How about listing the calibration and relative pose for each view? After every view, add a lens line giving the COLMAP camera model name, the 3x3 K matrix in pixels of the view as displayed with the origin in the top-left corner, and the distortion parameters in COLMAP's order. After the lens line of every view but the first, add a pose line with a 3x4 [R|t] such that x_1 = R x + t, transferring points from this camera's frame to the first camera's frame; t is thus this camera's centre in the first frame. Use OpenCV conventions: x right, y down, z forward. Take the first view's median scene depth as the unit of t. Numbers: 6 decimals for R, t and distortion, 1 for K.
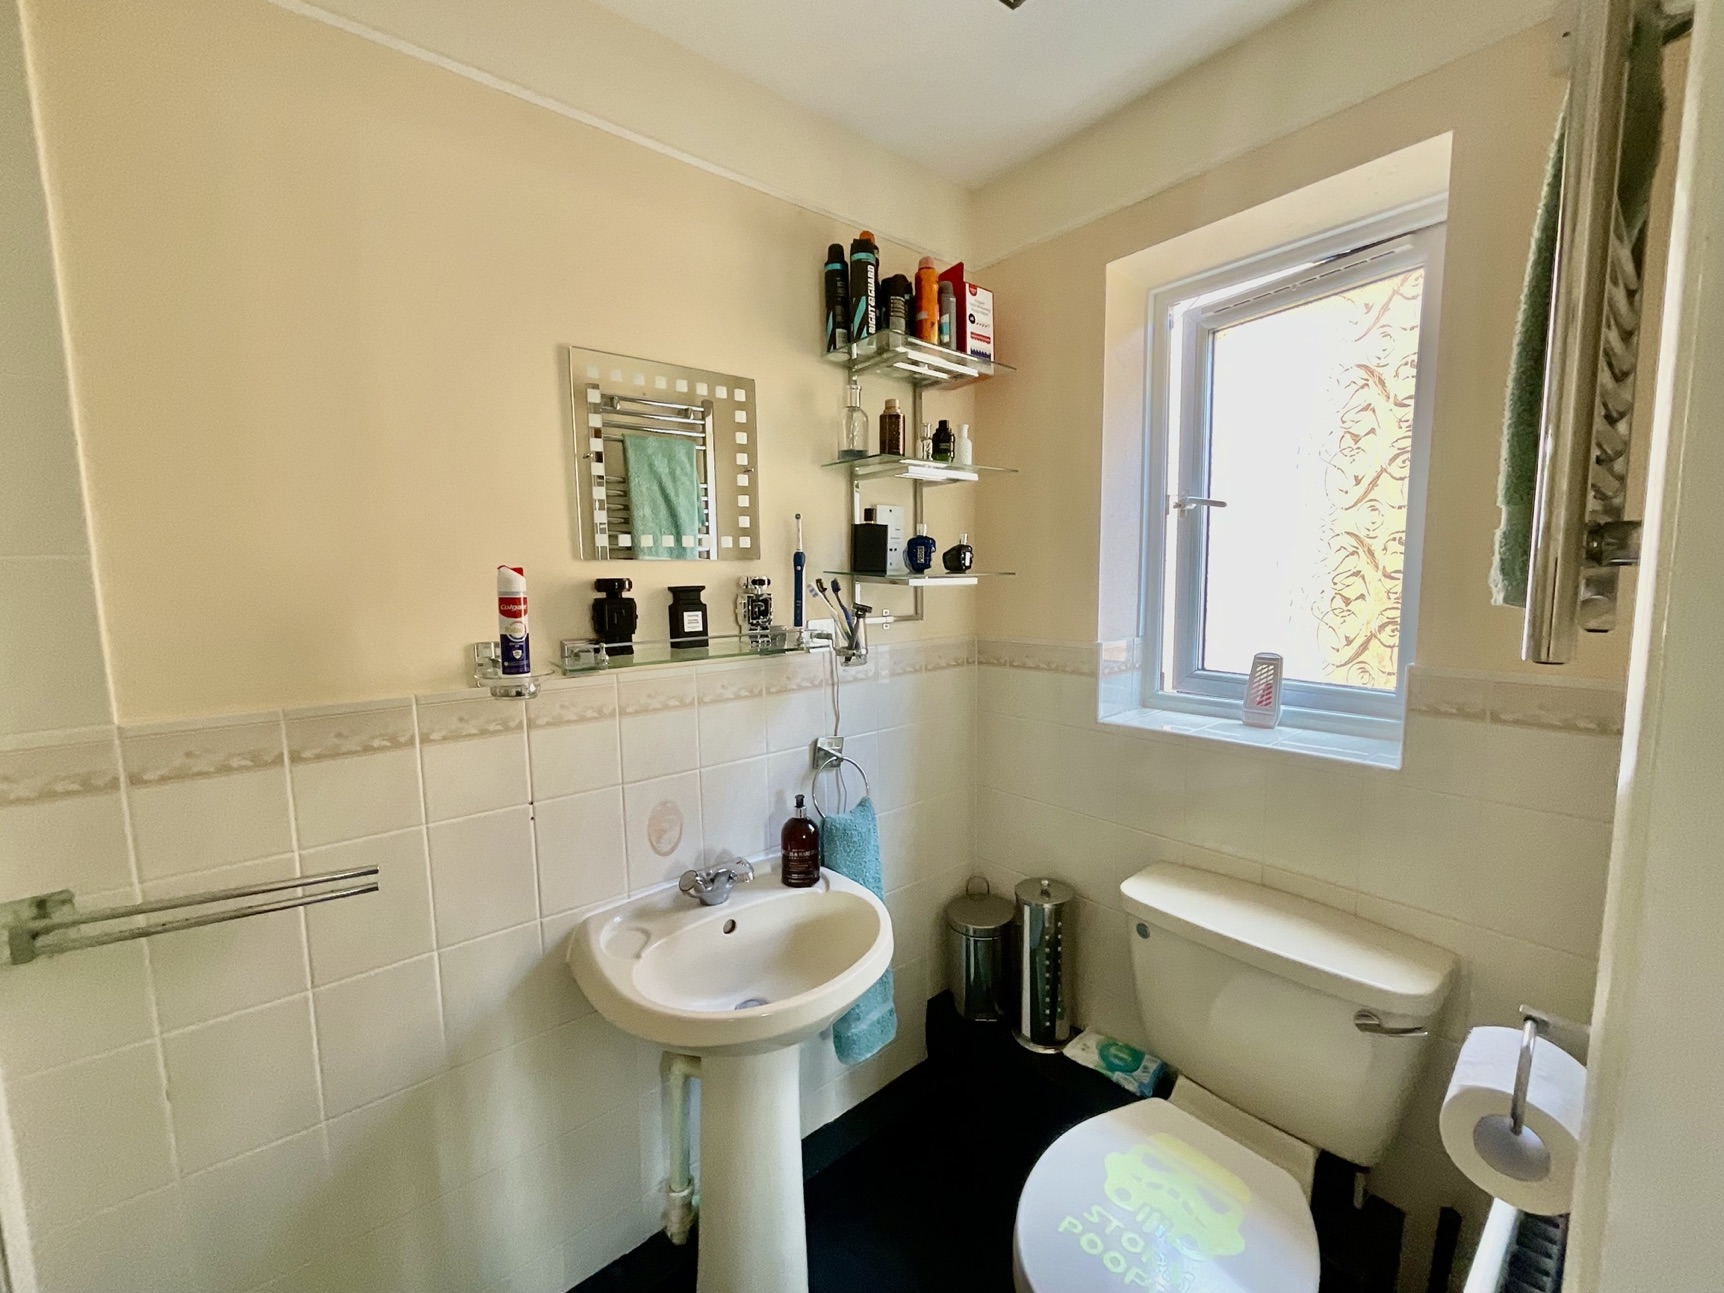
lens RADIAL K [[704.2, 0, 860.5], [0, 704.2, 647.3], [0, 0, 1]] dist [-0.000539, 0.000070]
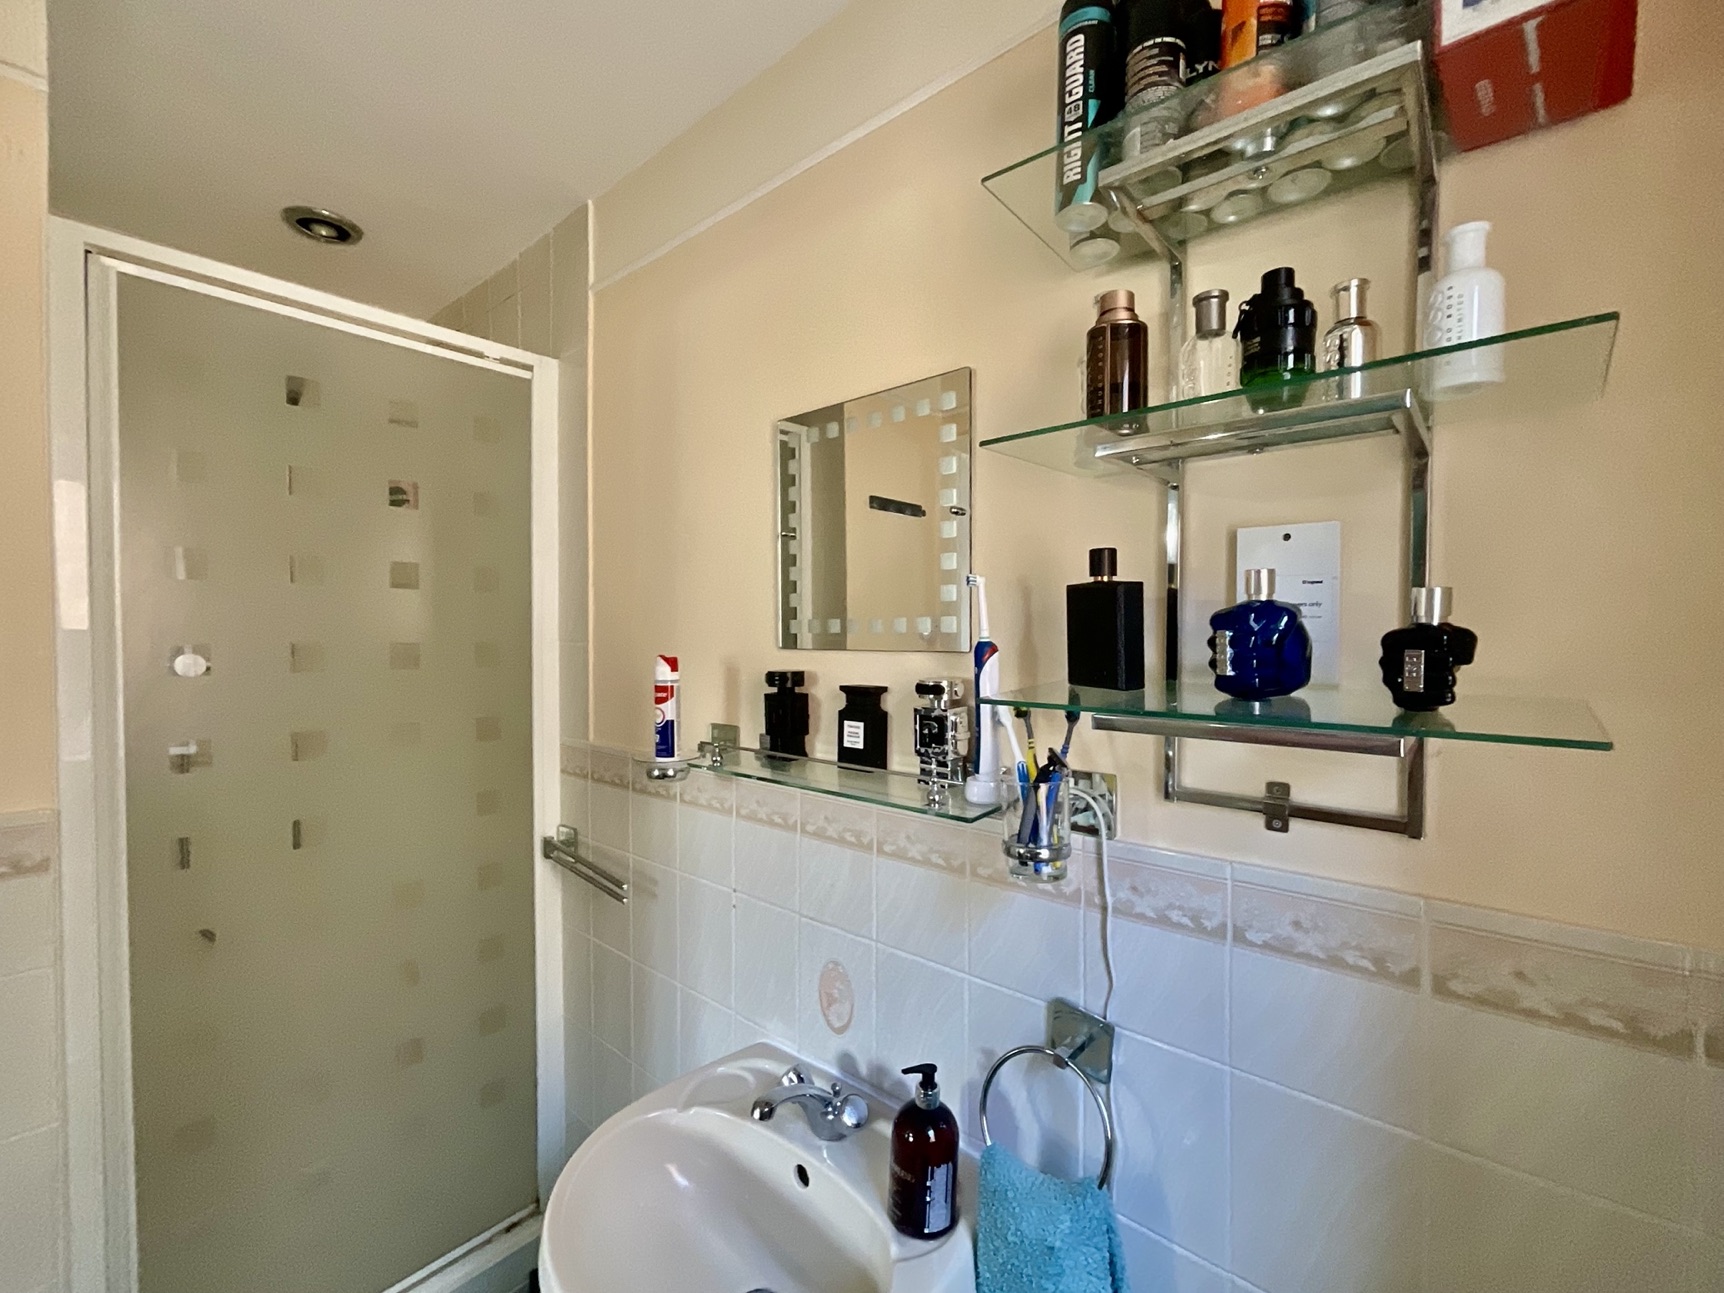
lens RADIAL K [[704.2, 0, 860.5], [0, 704.2, 647.3], [0, 0, 1]] dist [-0.000539, 0.000070]
pose [[0.168831, 0.026326, -0.985293, 0.462858], [-0.103834, 0.994556, 0.008781, -0.128747], [0.980160, 0.100825, 0.170646, 0.833503]]
